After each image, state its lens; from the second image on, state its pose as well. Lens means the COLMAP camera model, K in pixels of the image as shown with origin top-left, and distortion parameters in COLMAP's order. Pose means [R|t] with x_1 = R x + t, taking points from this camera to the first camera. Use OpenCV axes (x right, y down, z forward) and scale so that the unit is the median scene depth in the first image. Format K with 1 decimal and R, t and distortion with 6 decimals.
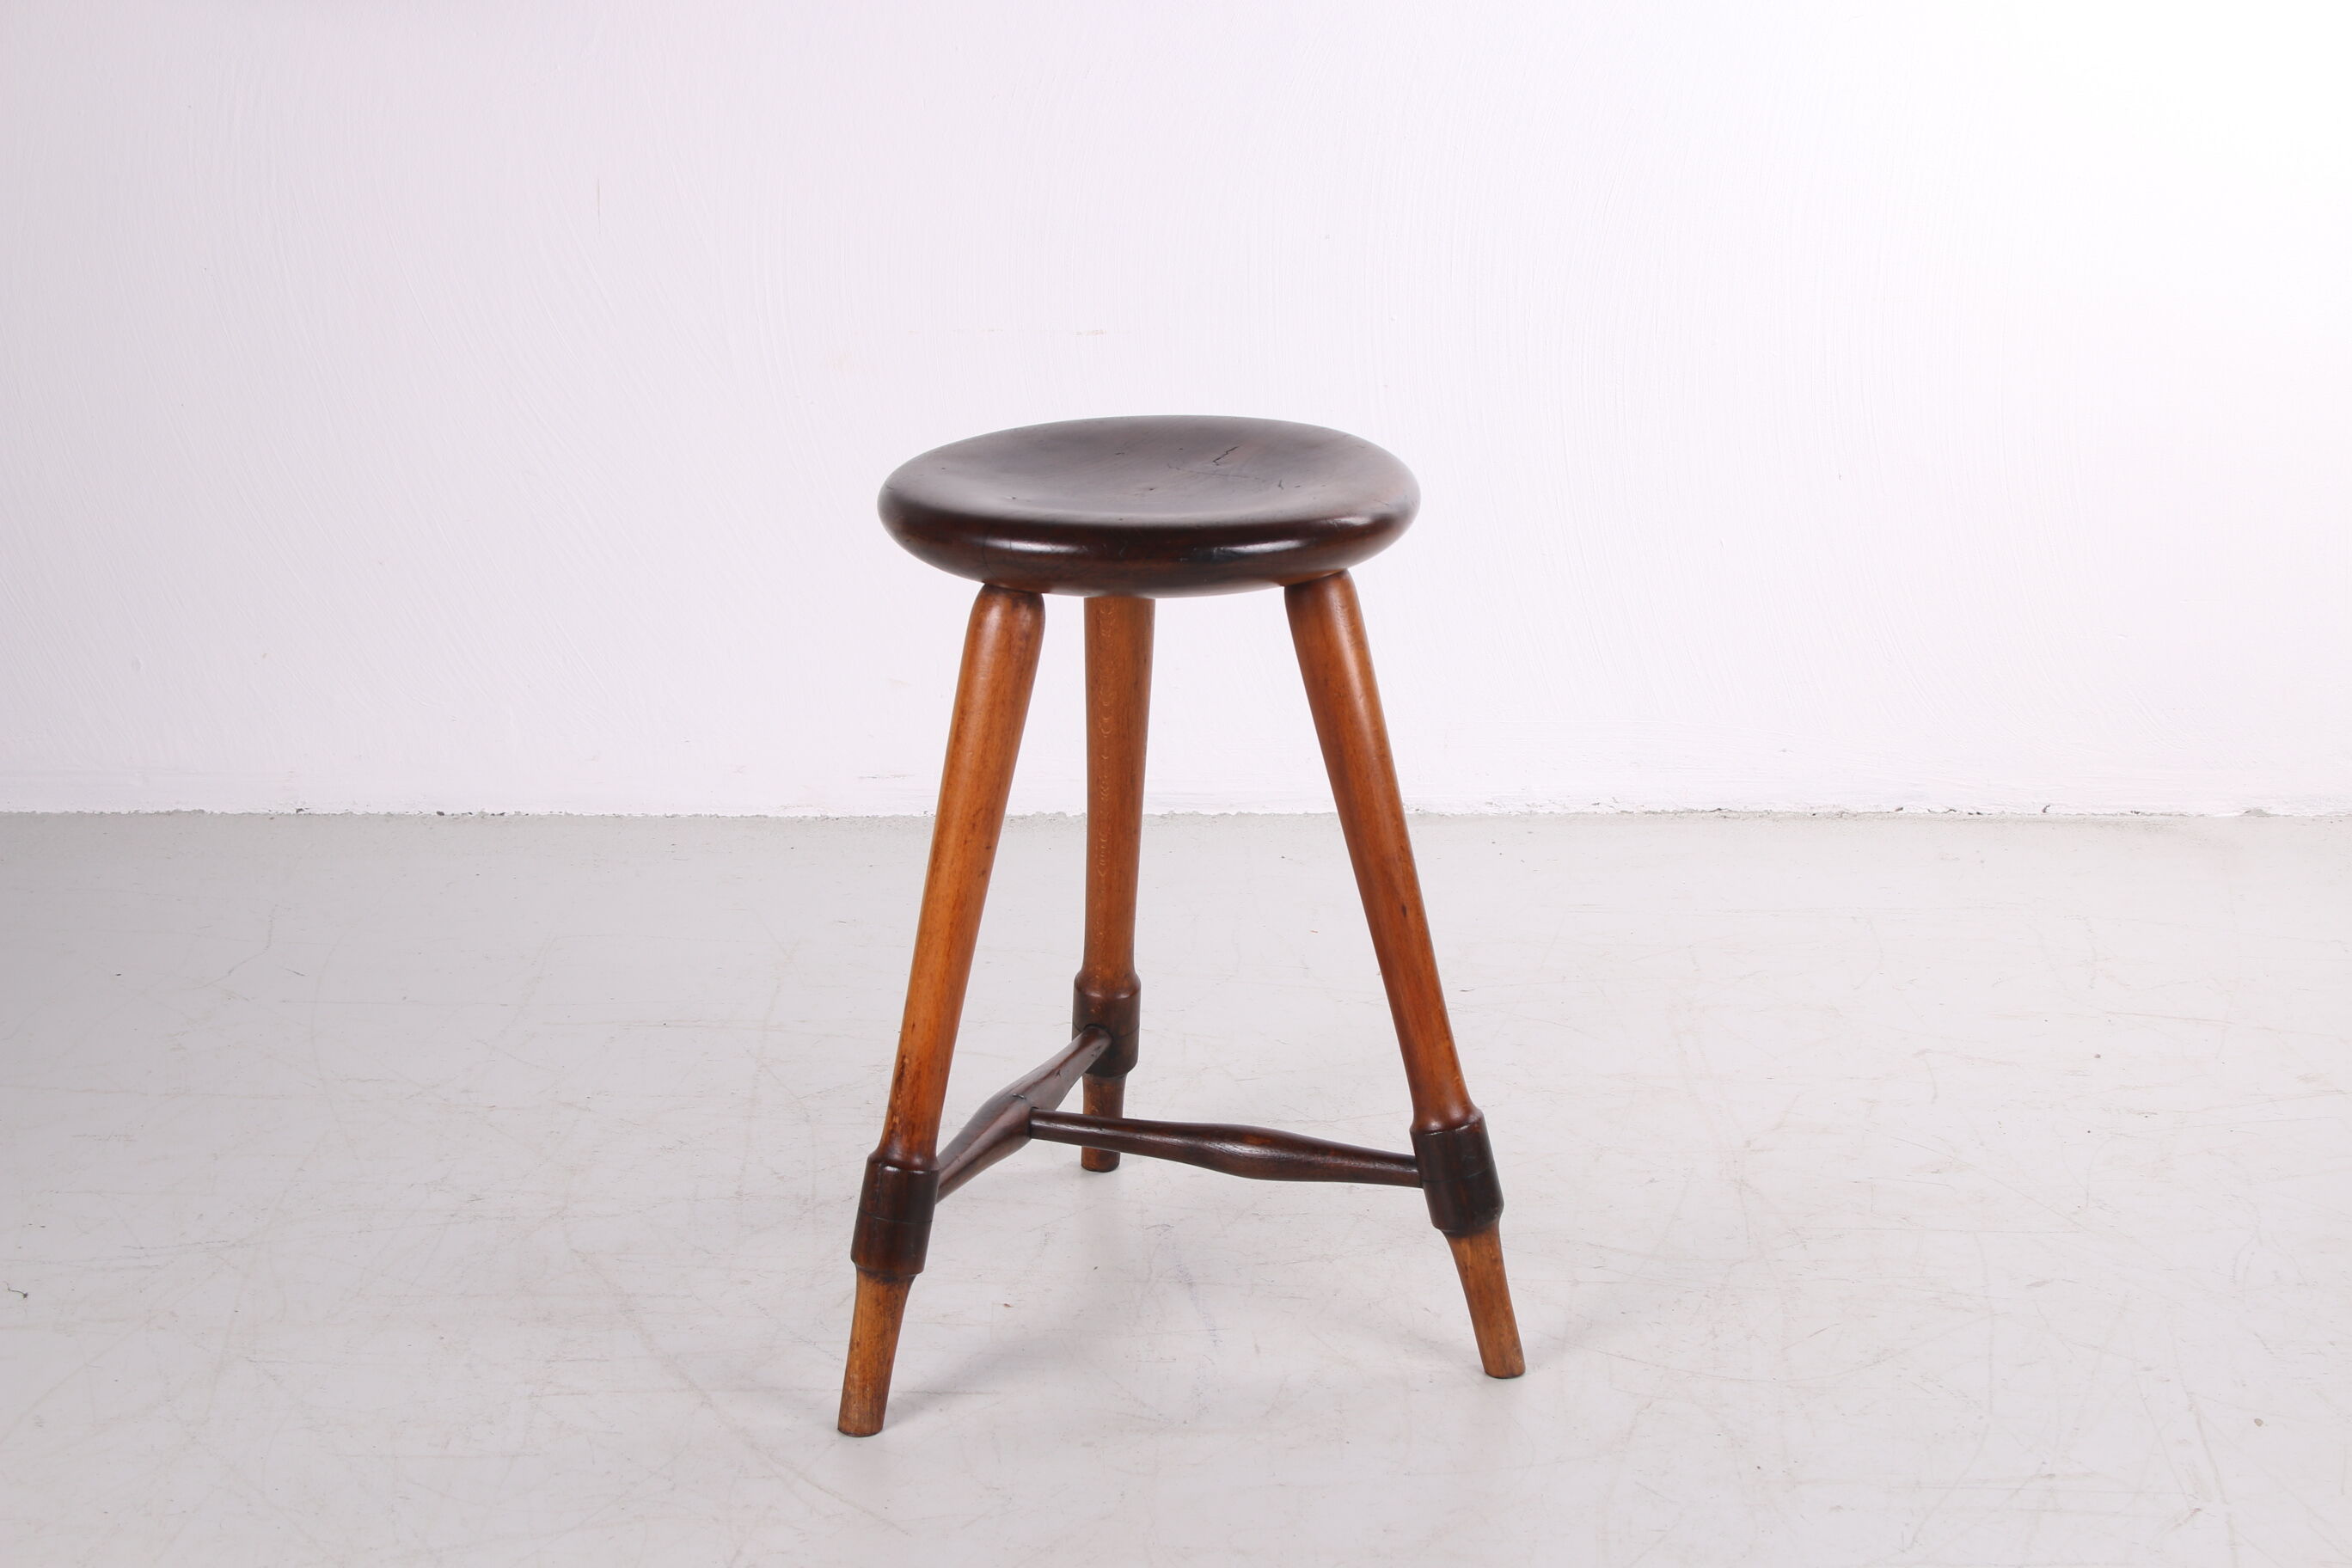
lens RADIAL K [[4274.1, 0, 1176.0], [0, 4274.1, 784.0], [0, 0, 1]] dist [0.028137, -0.056086]
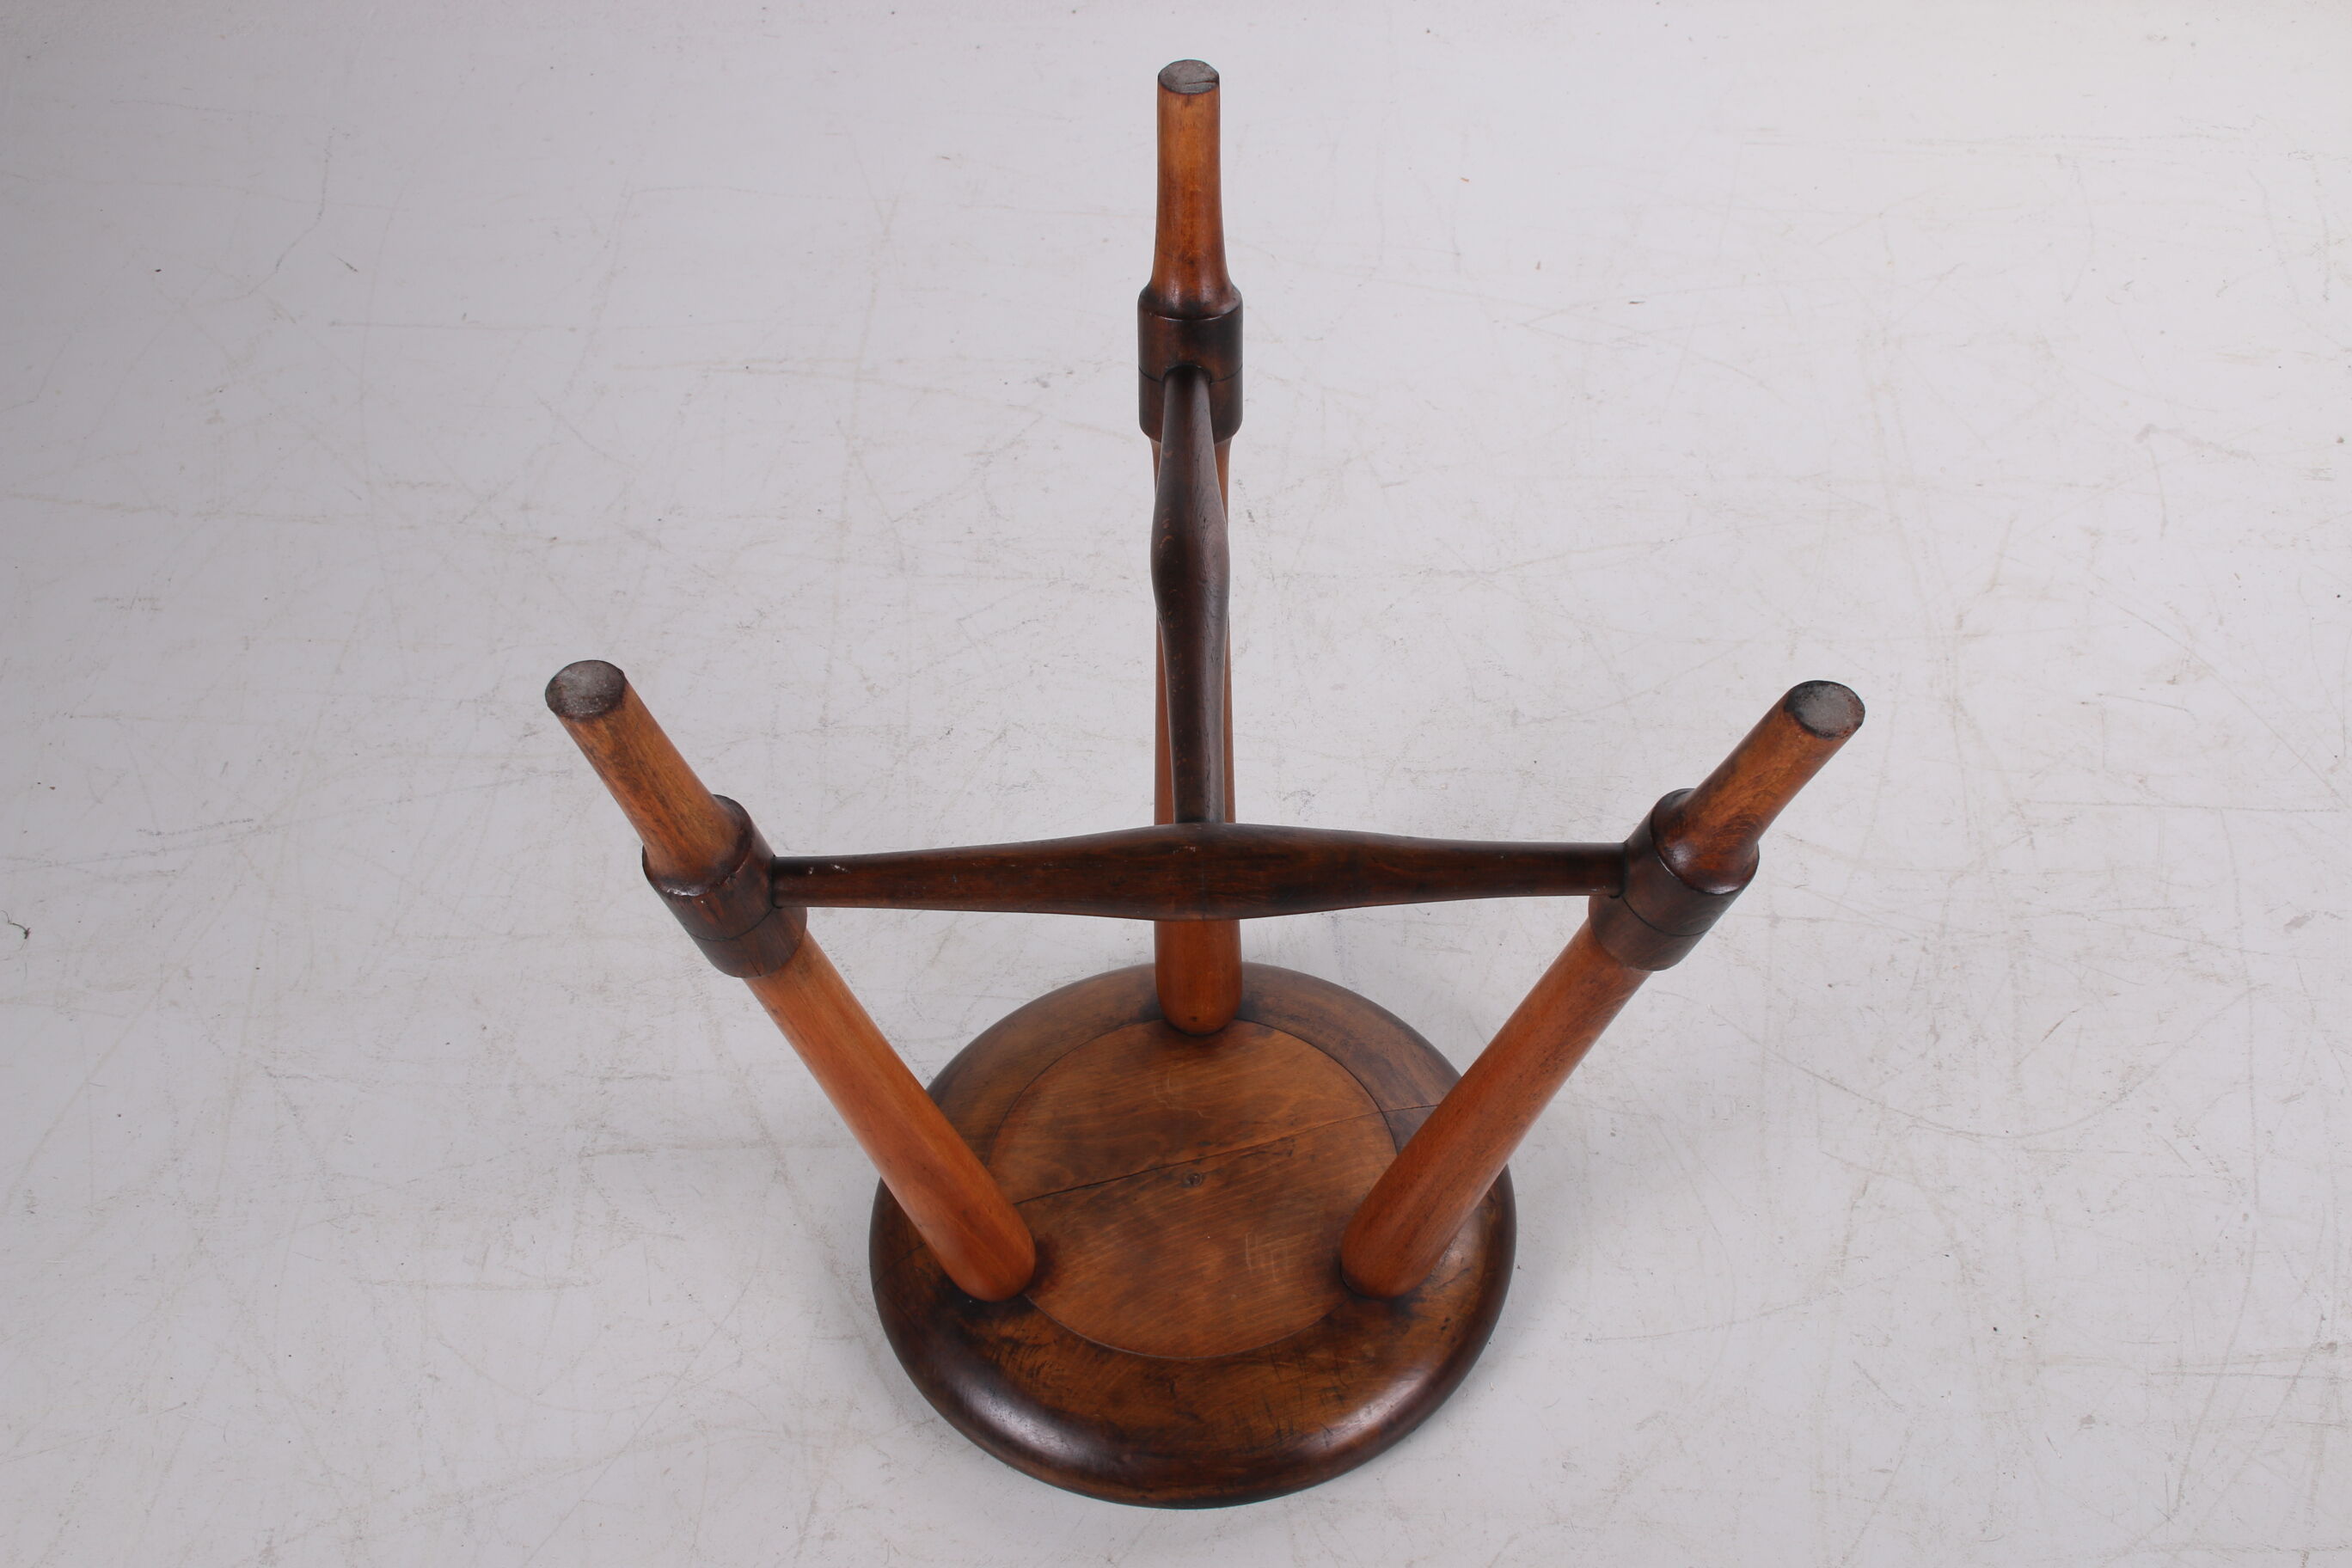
lens RADIAL K [[2811.9, 0, 1176.0], [0, 2811.9, 784.0], [0, 0, 1]] dist [-0.082473, 0.129437]
pose [[0.999575, 0.014055, -0.025541, -0.014963], [0.001649, 0.847442, 0.530885, -0.214956], [0.029106, -0.530701, 0.847059, 0.533901]]
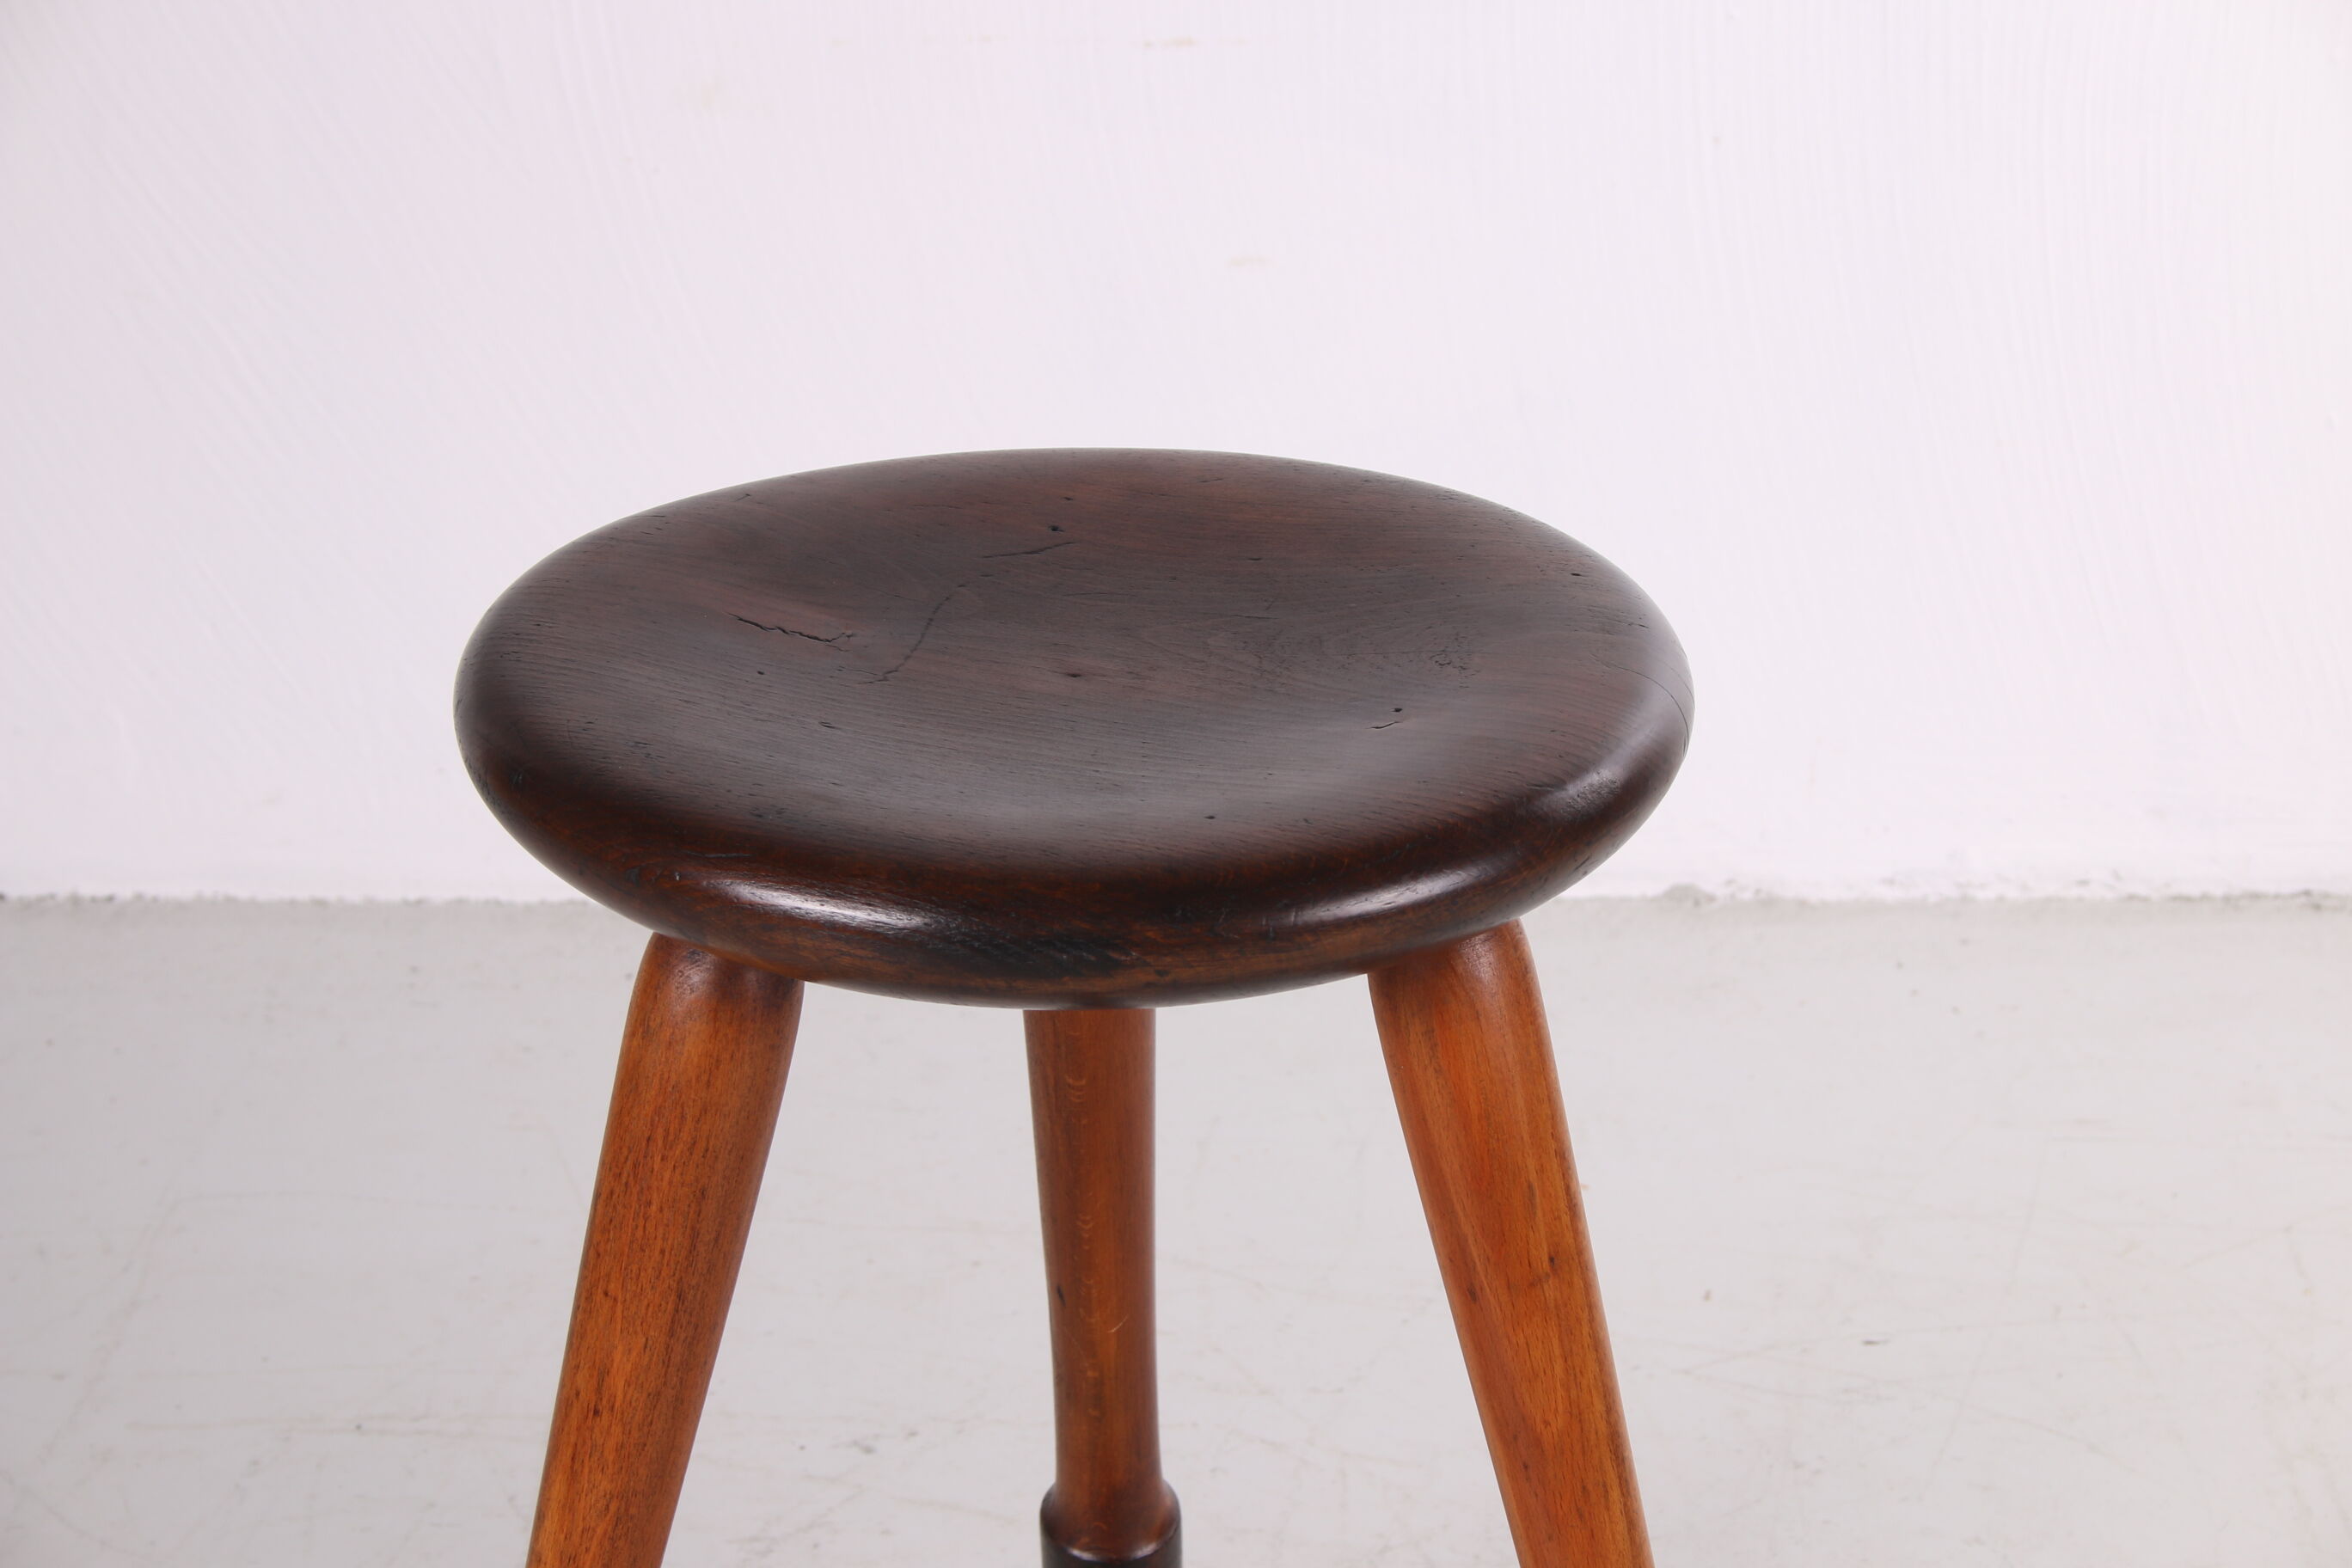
lens RADIAL K [[5481.6, 0, 1176.0], [0, 5481.6, 784.0], [0, 0, 1]] dist [0.077153, 0.273962]
pose [[0.999781, 0.003745, -0.020589, -0.005952], [-0.001661, 0.994953, 0.100332, -0.106781], [0.020861, -0.100276, 0.994741, 0.393282]]
